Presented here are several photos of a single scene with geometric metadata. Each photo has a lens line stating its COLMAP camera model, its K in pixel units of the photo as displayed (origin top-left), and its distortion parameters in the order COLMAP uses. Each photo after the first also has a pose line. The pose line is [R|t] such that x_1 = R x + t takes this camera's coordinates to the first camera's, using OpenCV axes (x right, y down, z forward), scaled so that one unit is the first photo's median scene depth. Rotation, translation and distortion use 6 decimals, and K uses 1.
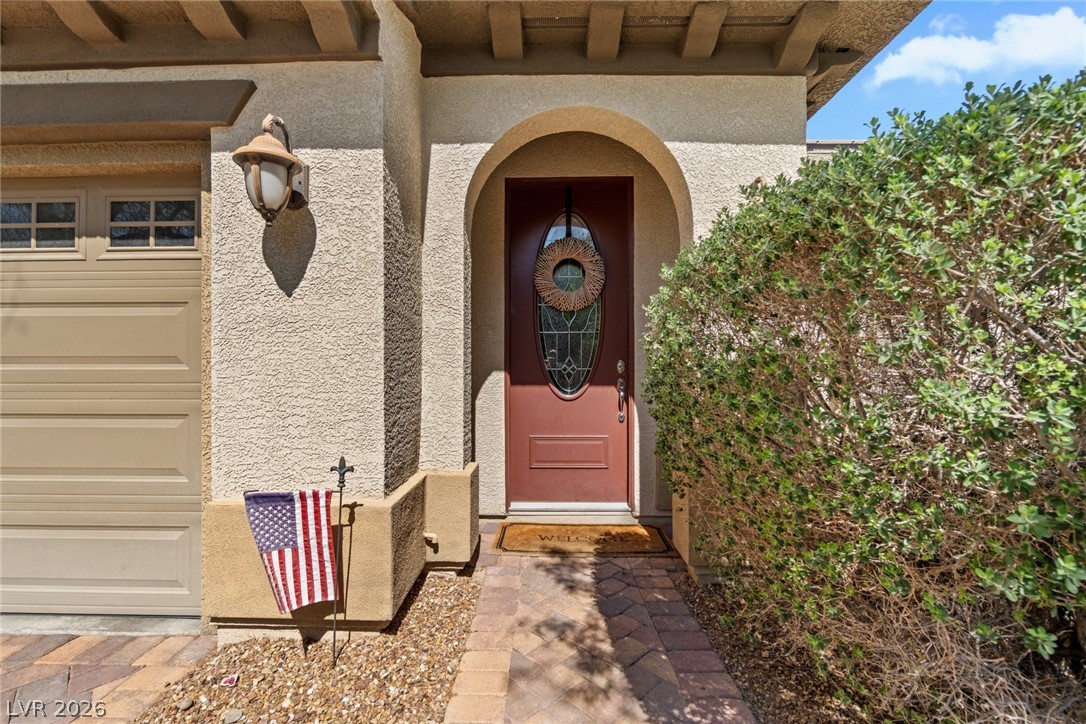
lens RADIAL K [[478.0, 0, 540.9], [0, 478.0, 367.9], [0, 0, 1]] dist [-0.001973, 0.000291]
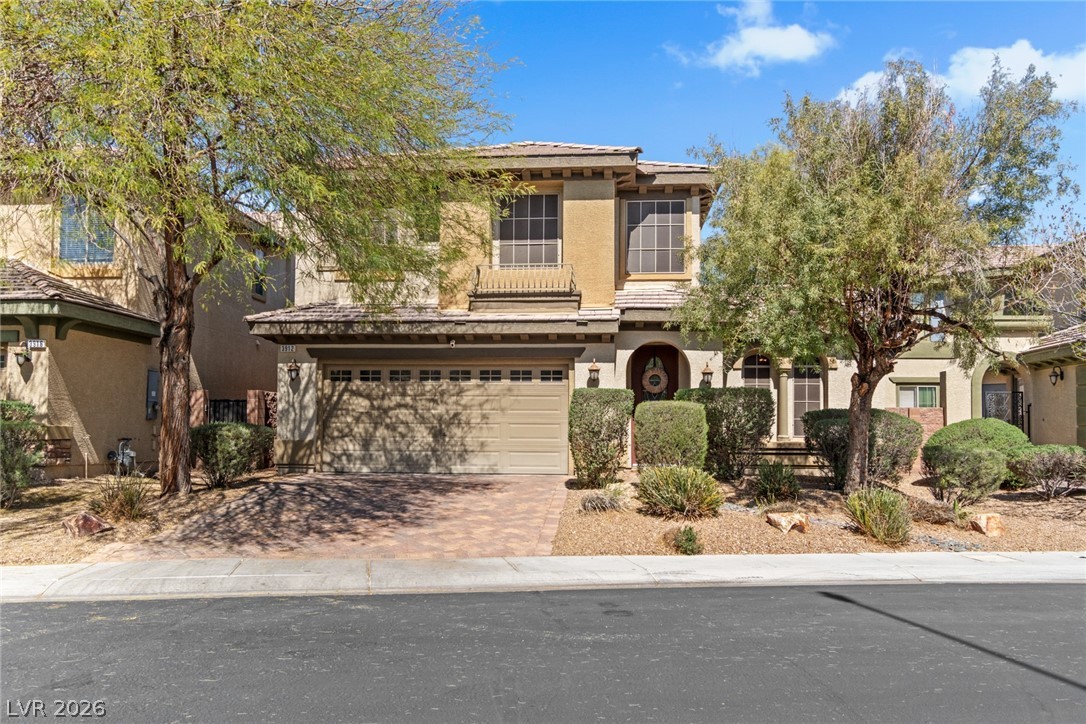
lens RADIAL K [[866.3, 0, 541.0], [0, 866.3, 365.6], [0, 0, 1]] dist [0.004538, -0.000791]
pose [[0.998774, 0.005214, -0.049219, -0.546015], [-0.008523, 0.997699, -0.067257, 0.100214], [0.048756, 0.067594, 0.996521, -6.251248]]
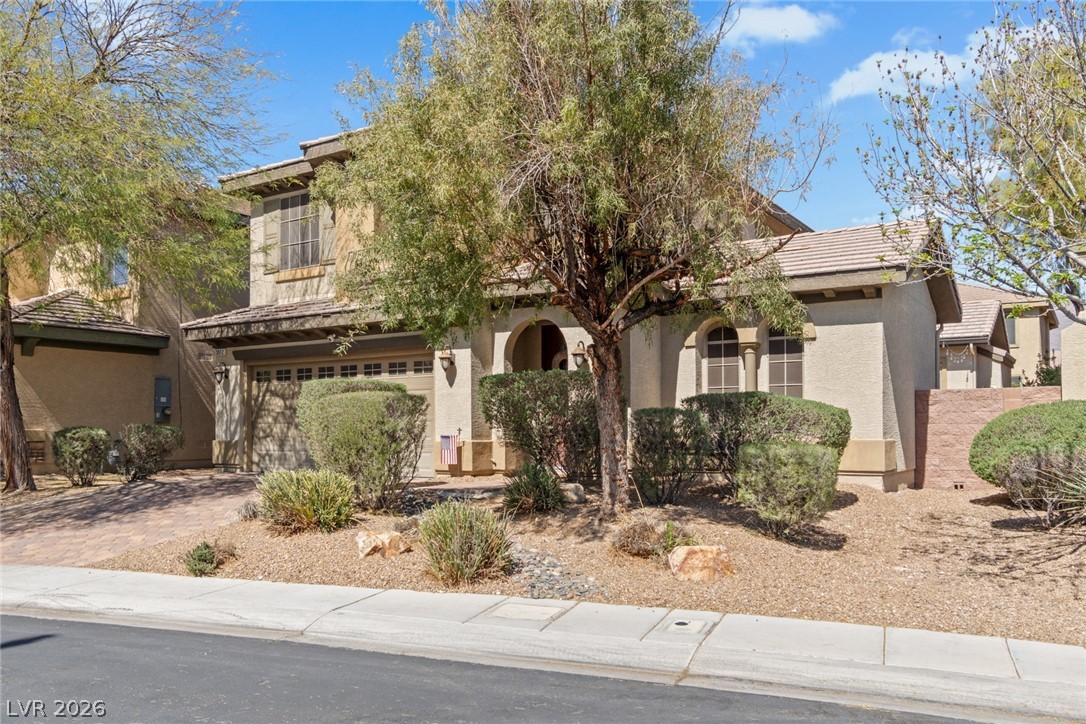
lens RADIAL K [[866.3, 0, 541.0], [0, 866.3, 365.6], [0, 0, 1]] dist [0.004538, -0.000791]
pose [[0.857660, -0.041591, -0.512532, 3.266887], [0.008963, 0.997781, -0.065968, 0.123193], [0.514139, 0.051984, 0.856130, -4.100029]]
